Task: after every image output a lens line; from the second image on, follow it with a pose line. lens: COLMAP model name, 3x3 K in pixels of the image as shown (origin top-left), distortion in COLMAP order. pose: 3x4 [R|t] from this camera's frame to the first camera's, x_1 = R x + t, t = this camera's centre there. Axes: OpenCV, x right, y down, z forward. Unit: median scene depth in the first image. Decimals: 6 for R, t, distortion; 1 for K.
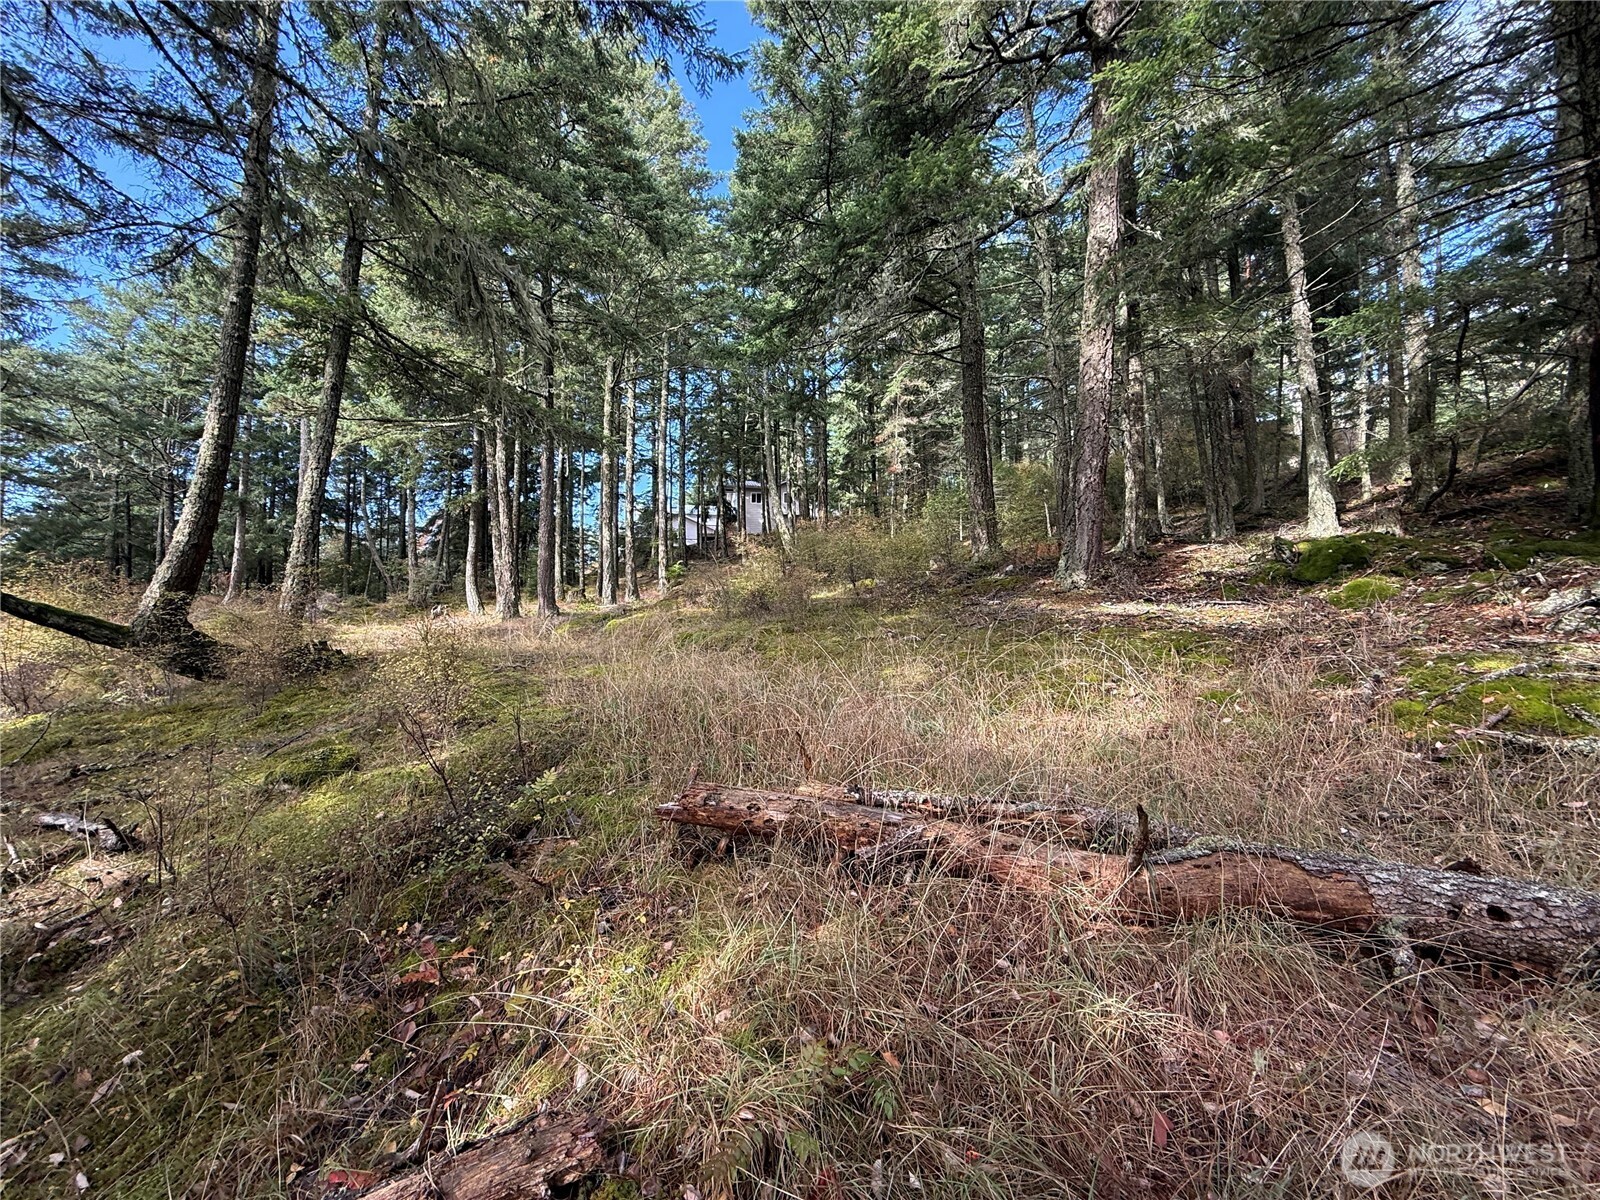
lens RADIAL K [[634.6, 0, 793.4], [0, 634.6, 598.4], [0, 0, 1]] dist [0.000799, -0.000130]
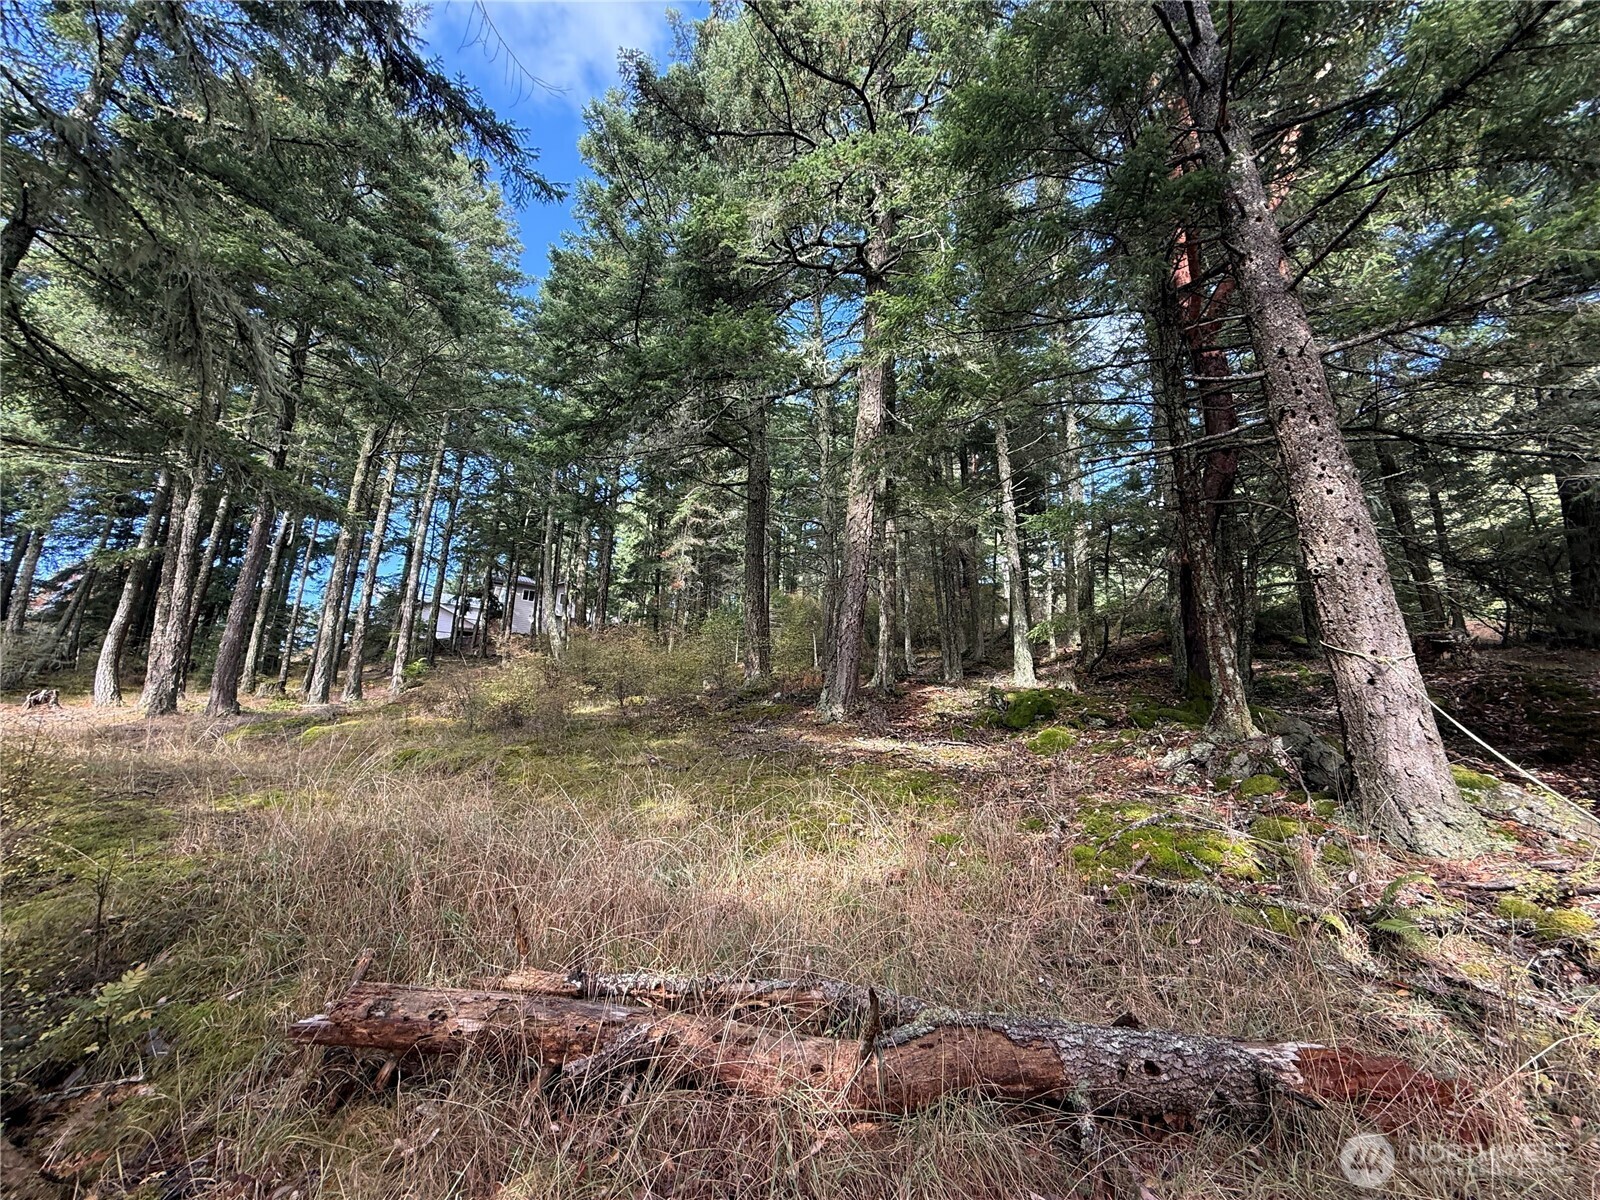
lens RADIAL K [[634.6, 0, 793.4], [0, 634.6, 598.1], [0, 0, 1]] dist [0.000799, -0.000130]
pose [[0.937476, 0.117329, 0.327679, 0.007150], [-0.057580, 0.980776, -0.186446, -0.013248], [-0.343255, 0.155921, 0.926210, 0.007012]]
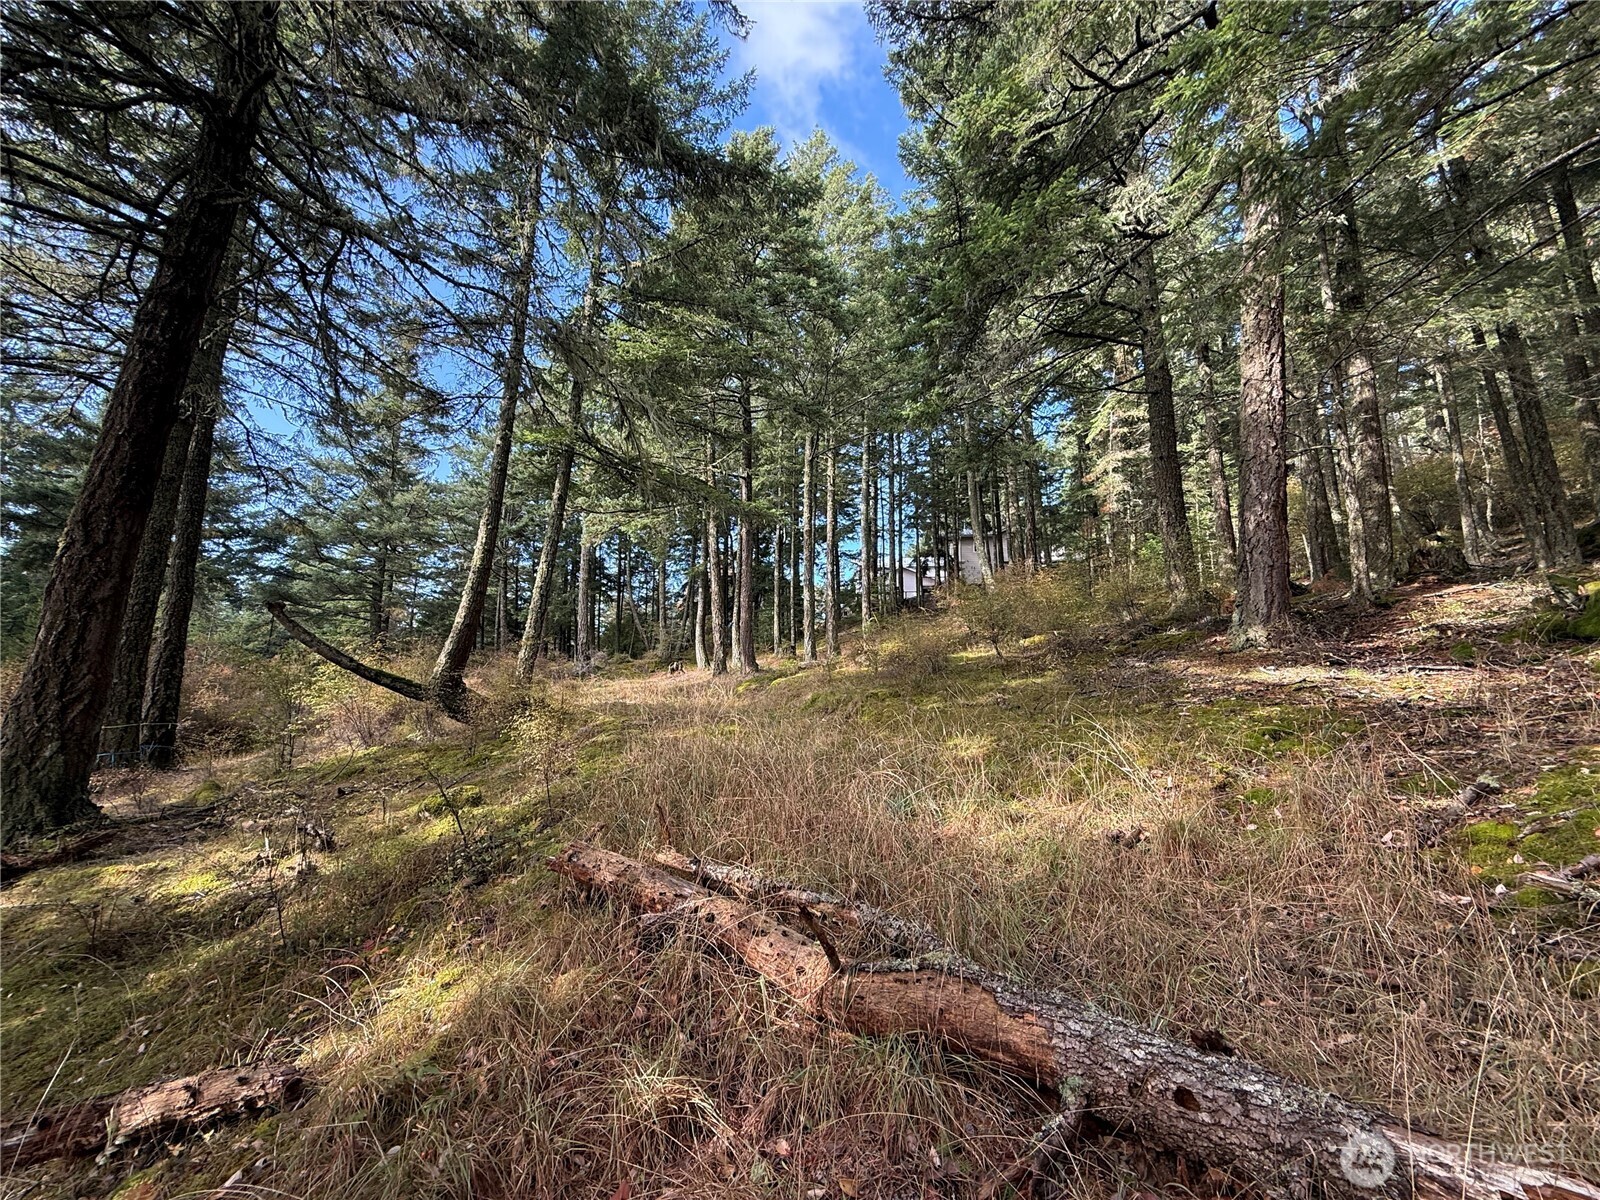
lens RADIAL K [[634.6, 0, 792.4], [0, 634.6, 597.4], [0, 0, 1]] dist [0.000799, -0.000130]
pose [[0.928640, -0.042717, -0.368513, 0.164781], [0.012654, 0.996418, -0.083613, -0.015971], [0.370765, 0.072983, 0.925855, -0.001080]]
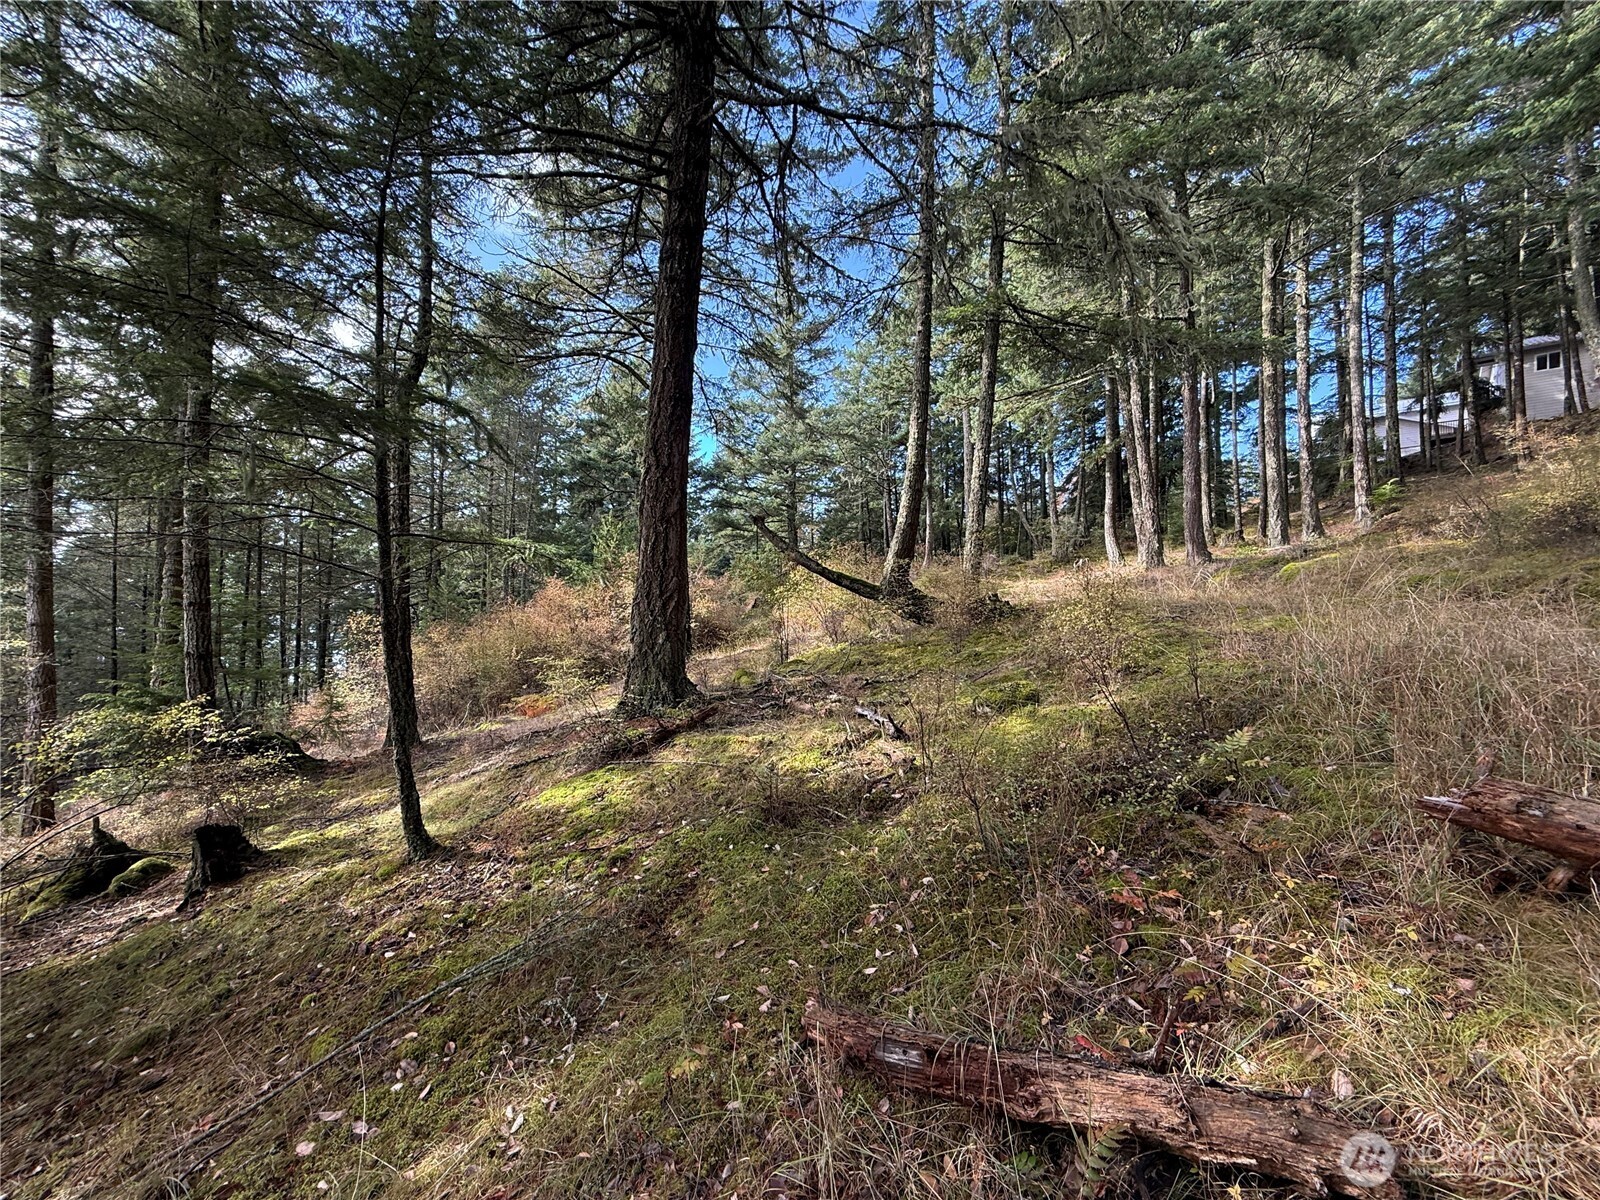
lens RADIAL K [[634.6, 0, 793.1], [0, 634.6, 598.2], [0, 0, 1]] dist [0.000799, -0.000130]
pose [[0.597391, -0.009535, -0.801894, -0.012018], [0.069318, 0.996801, 0.039788, 0.001747], [0.798949, -0.079355, 0.596141, -0.007818]]
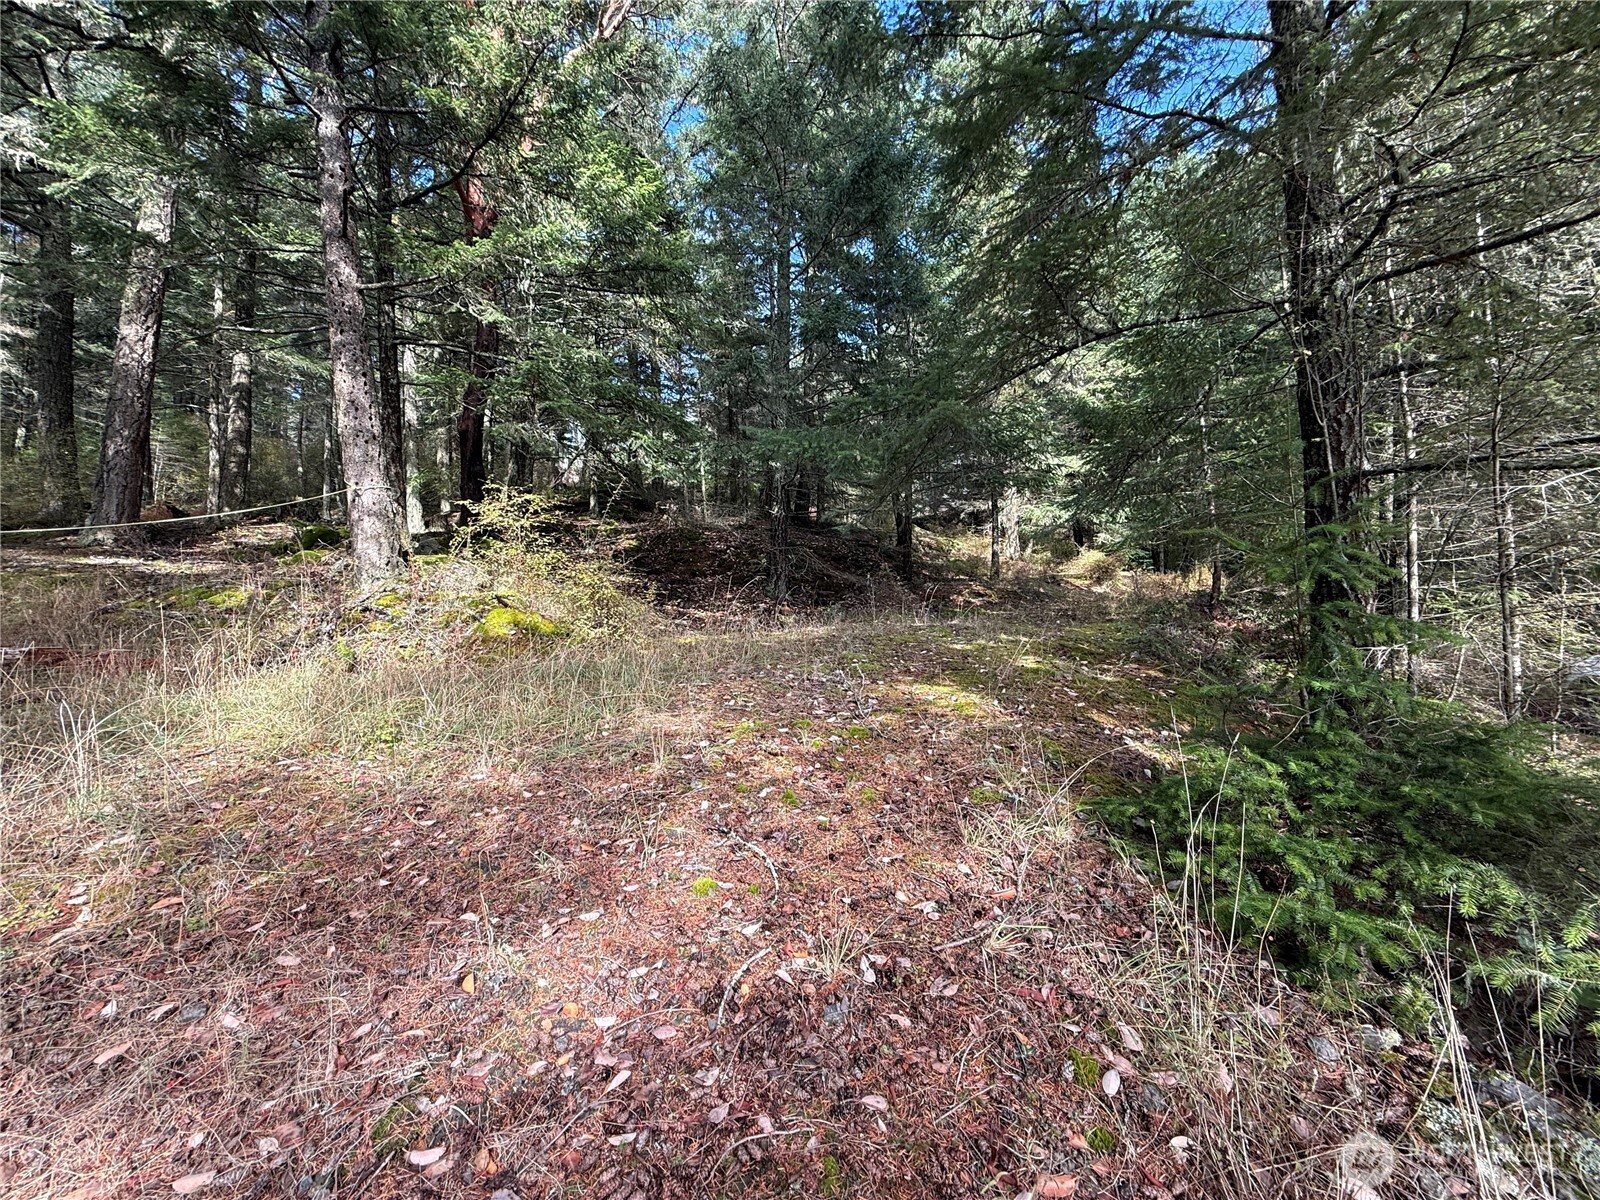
lens RADIAL K [[634.6, 0, 790.9], [0, 634.6, 599.3], [0, 0, 1]] dist [0.000799, -0.000130]
pose [[0.551105, 0.032927, 0.833786, 0.168784], [-0.039935, 0.999117, -0.013061, 0.035395], [-0.833479, -0.026099, 0.551934, -0.478566]]
